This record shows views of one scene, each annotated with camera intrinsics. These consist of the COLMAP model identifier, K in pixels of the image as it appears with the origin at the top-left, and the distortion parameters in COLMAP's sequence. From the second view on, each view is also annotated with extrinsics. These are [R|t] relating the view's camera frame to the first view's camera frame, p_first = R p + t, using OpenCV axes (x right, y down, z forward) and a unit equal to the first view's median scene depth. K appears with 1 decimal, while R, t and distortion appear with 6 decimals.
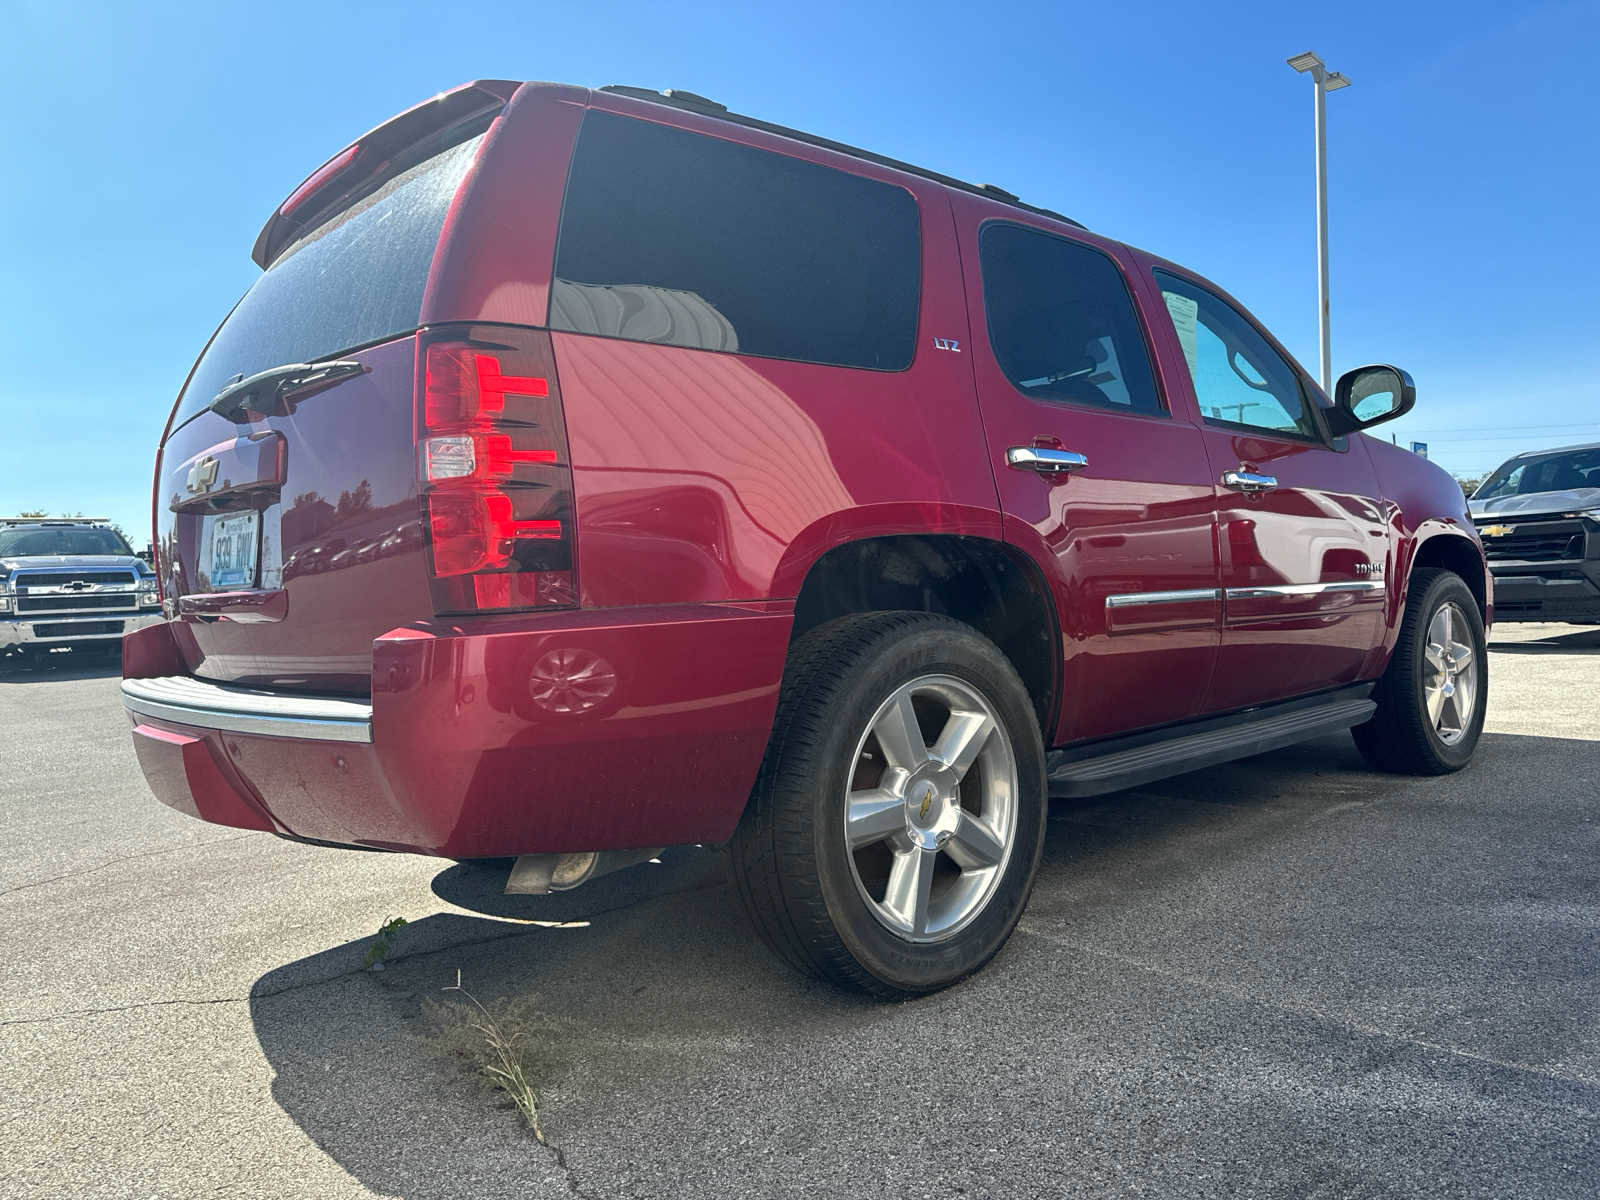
lens RADIAL K [[1145.6, 0, 813.4], [0, 1145.6, 597.6], [0, 0, 1]] dist [0.005132, -0.003636]
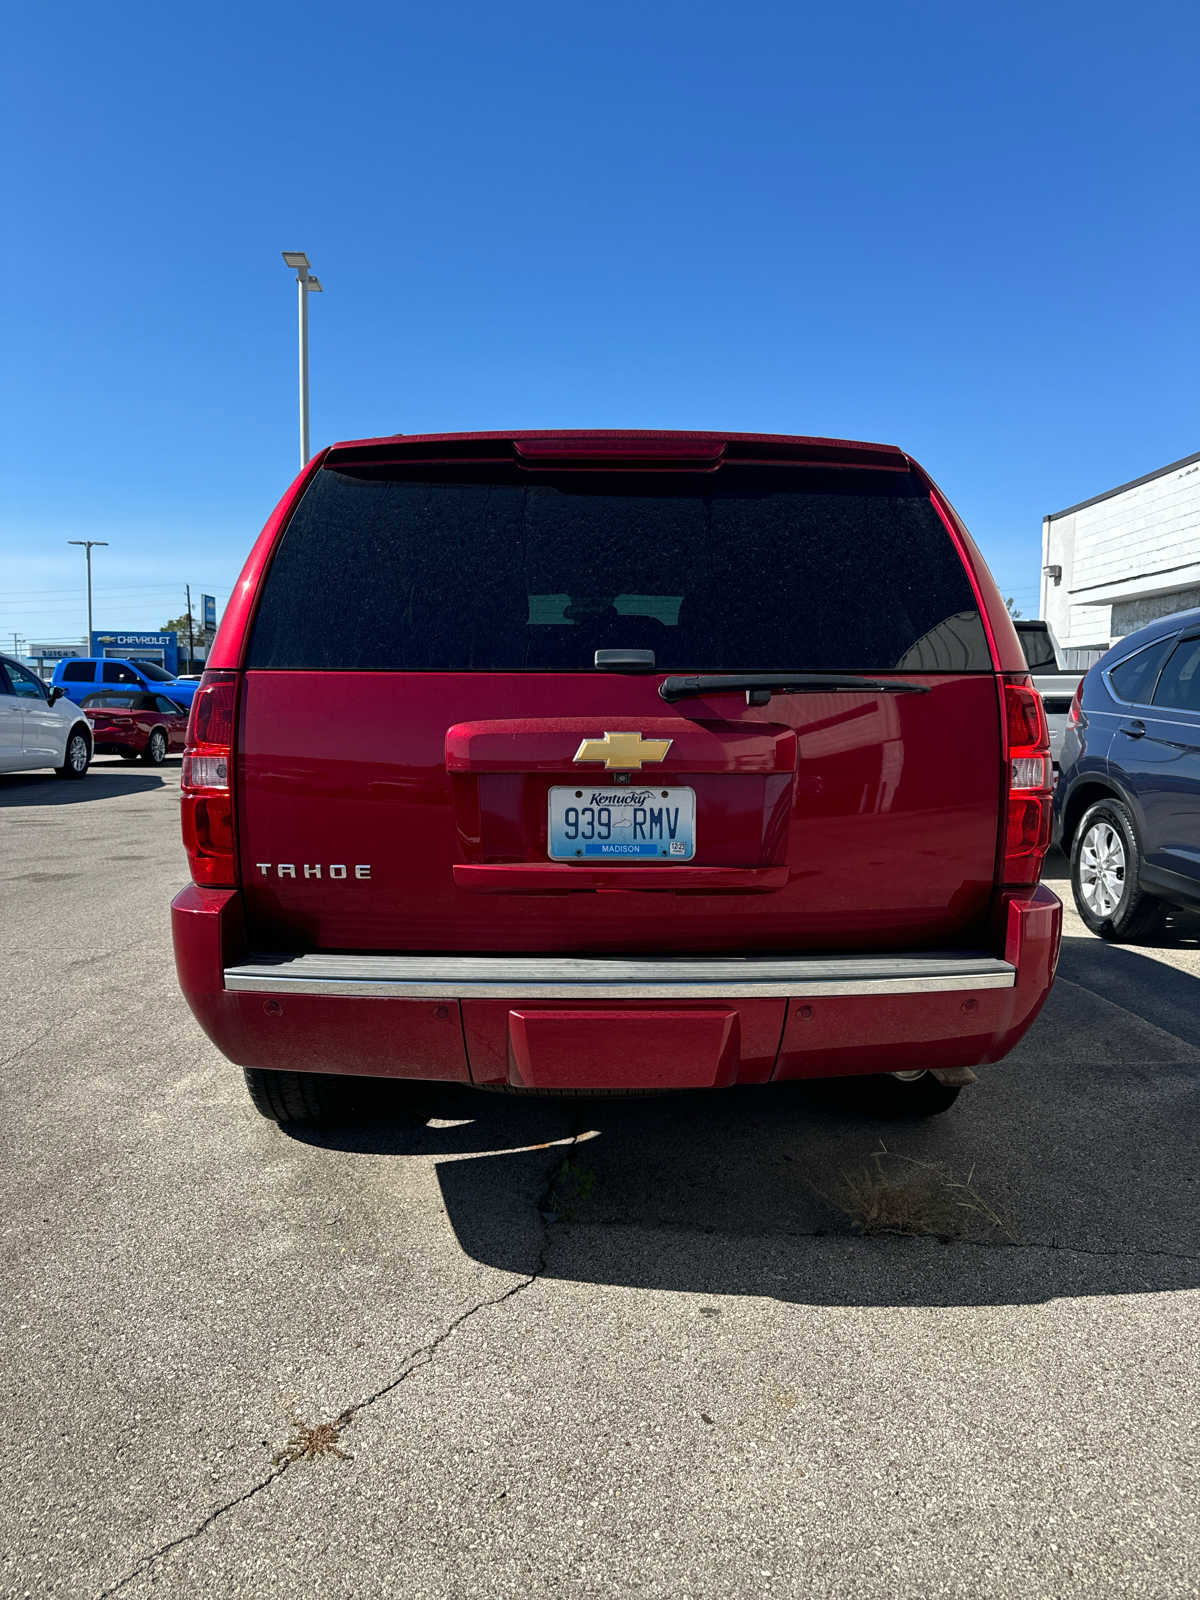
lens RADIAL K [[1122.9, 0, 631.4], [0, 1122.9, 795.3], [0, 0, 1]] dist [-0.010084, -0.005117]
pose [[0.644095, -0.013017, 0.764835, -1.188814], [-0.028700, 0.998740, 0.041167, -0.097473], [-0.764407, -0.048466, 0.642910, 0.364564]]
